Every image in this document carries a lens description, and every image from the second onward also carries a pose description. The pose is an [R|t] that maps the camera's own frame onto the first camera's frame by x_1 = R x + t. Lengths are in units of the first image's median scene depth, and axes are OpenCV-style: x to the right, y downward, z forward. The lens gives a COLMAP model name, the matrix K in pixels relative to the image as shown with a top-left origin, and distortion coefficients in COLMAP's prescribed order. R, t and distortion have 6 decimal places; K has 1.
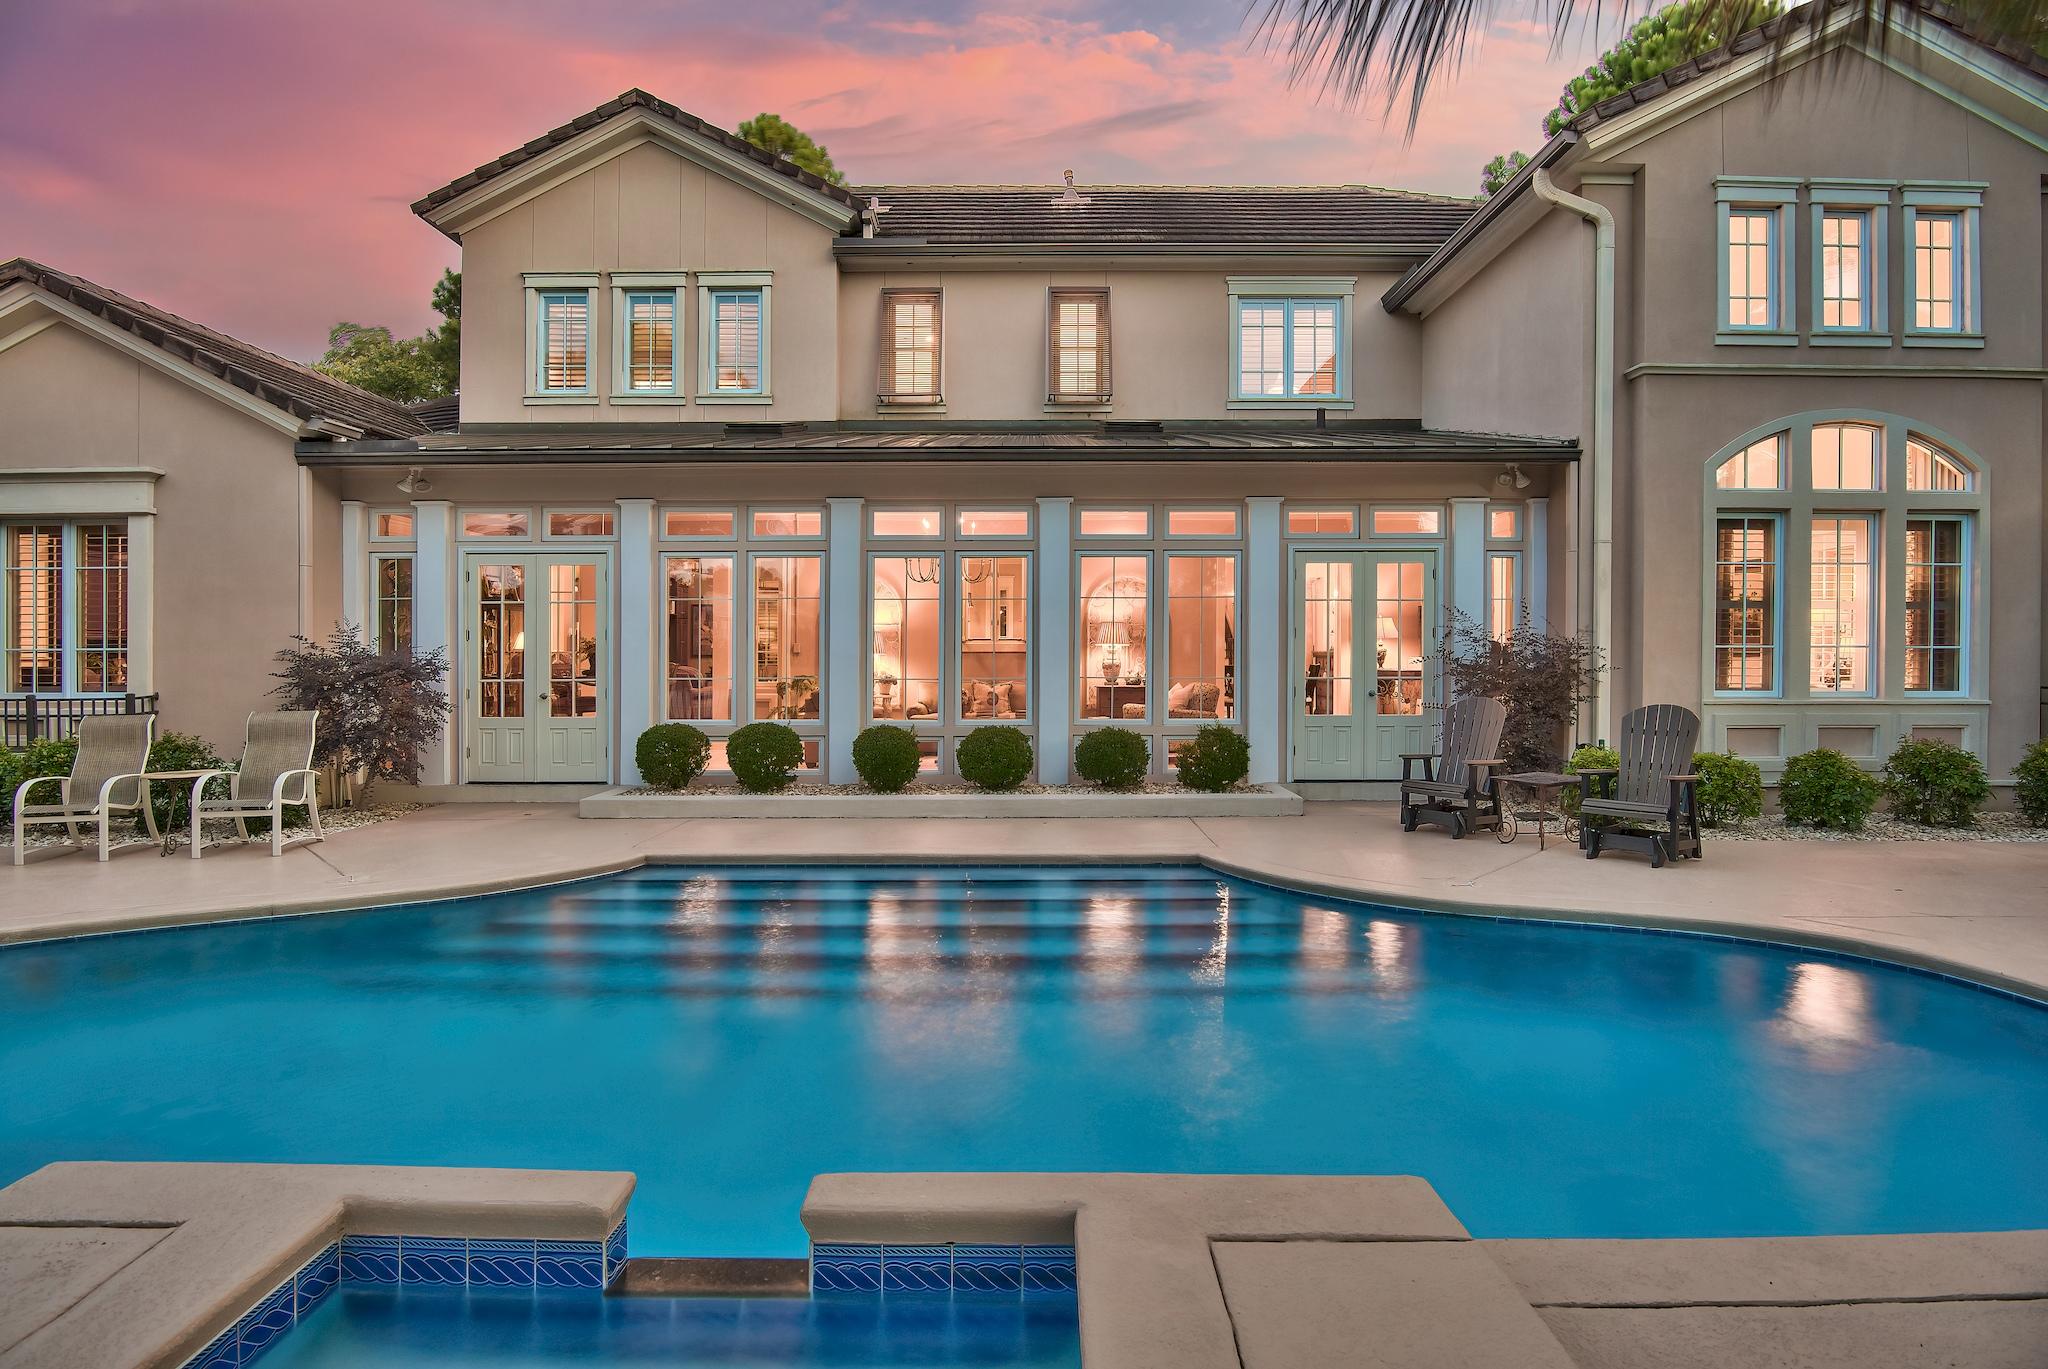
lens RADIAL K [[1016.7, 0, 1024.0], [0, 1016.7, 684.5], [0, 0, 1]] dist [-0.010538, -0.000095]
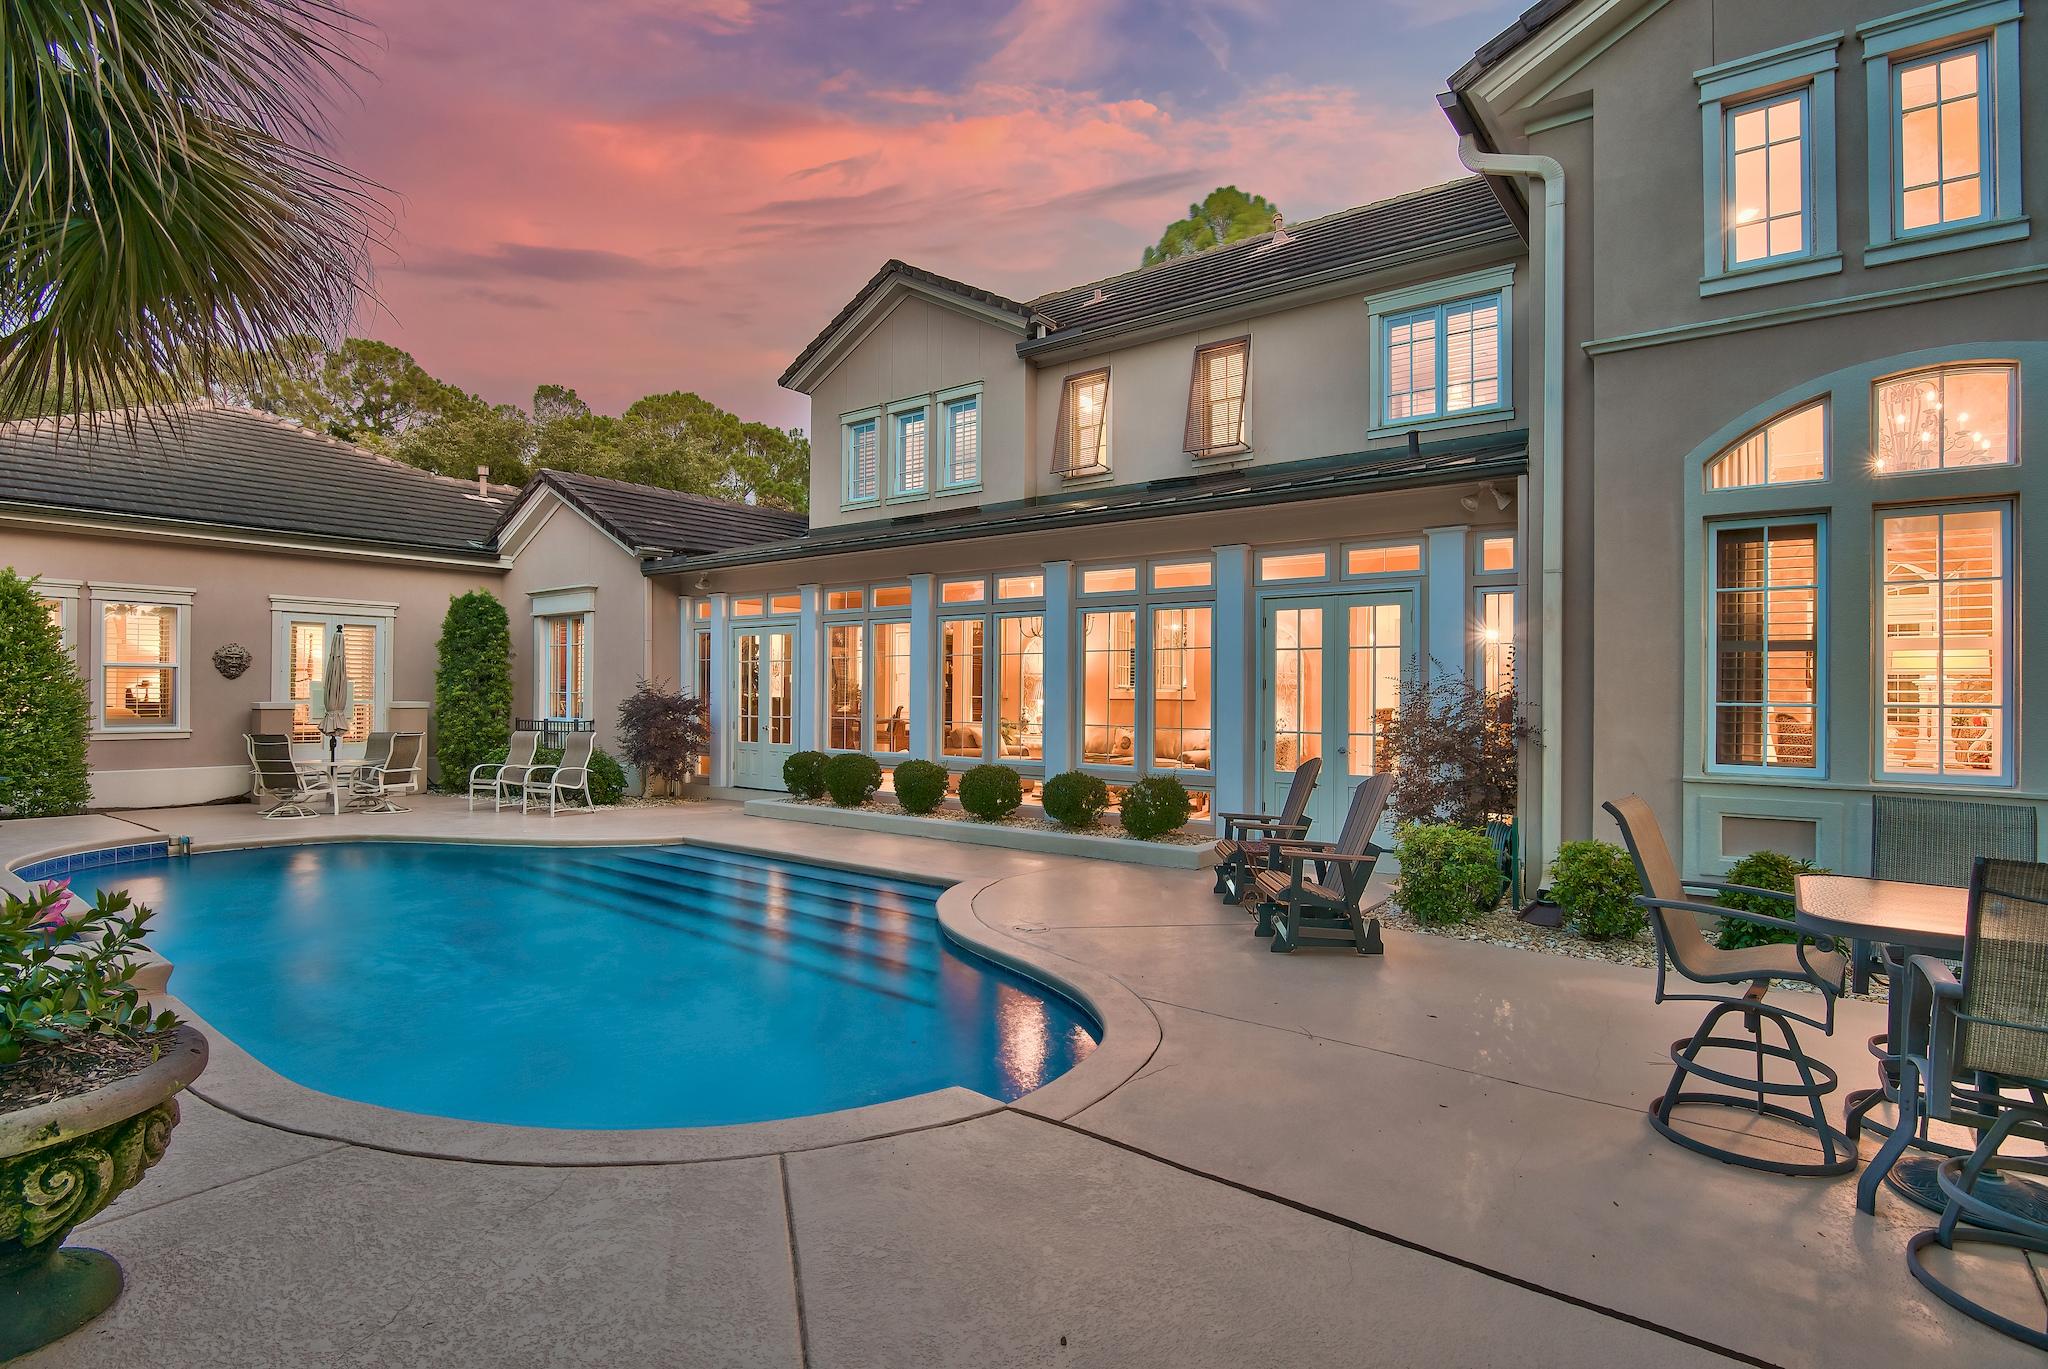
lens RADIAL K [[991.4, 0, 1096.3], [0, 991.4, 698.1], [0, 0, 1]] dist [-0.009166, -0.000719]
pose [[0.823375, 0.006207, -0.567463, 0.665542], [-0.014833, 0.999834, -0.010586, -0.025684], [0.567303, 0.017134, 0.823331, 0.145000]]
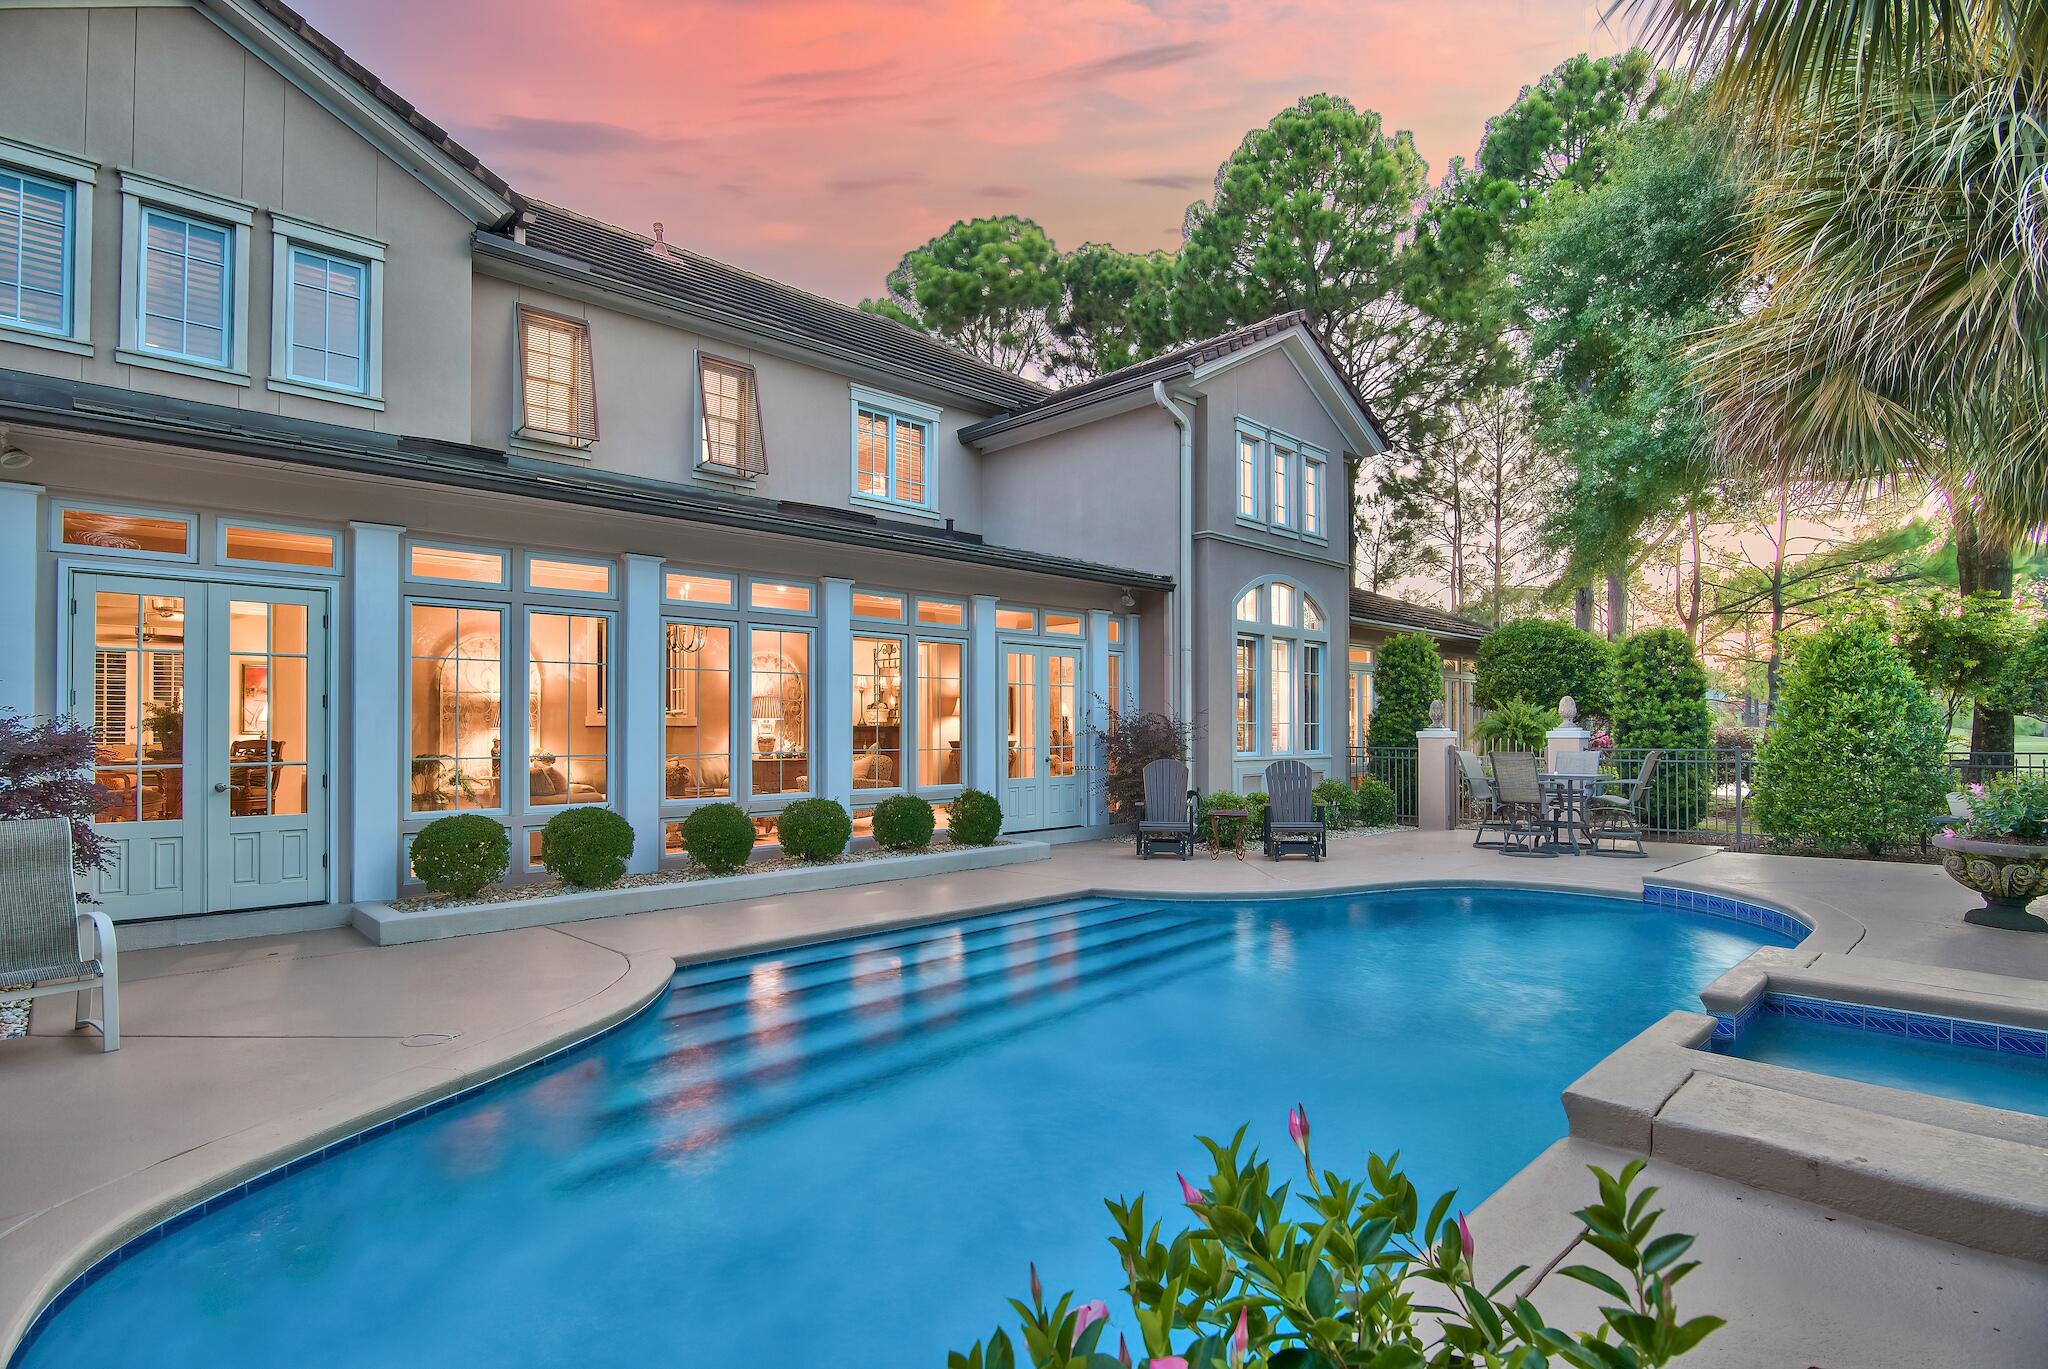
lens RADIAL K [[1001.7, 0, 1021.1], [0, 1001.7, 732.2], [0, 0, 1]] dist [0.000363, -0.000527]
pose [[0.730861, -0.002446, 0.682522, -0.525211], [0.015744, 0.999788, -0.013276, -0.008387], [-0.682345, 0.020449, 0.730744, 0.116756]]
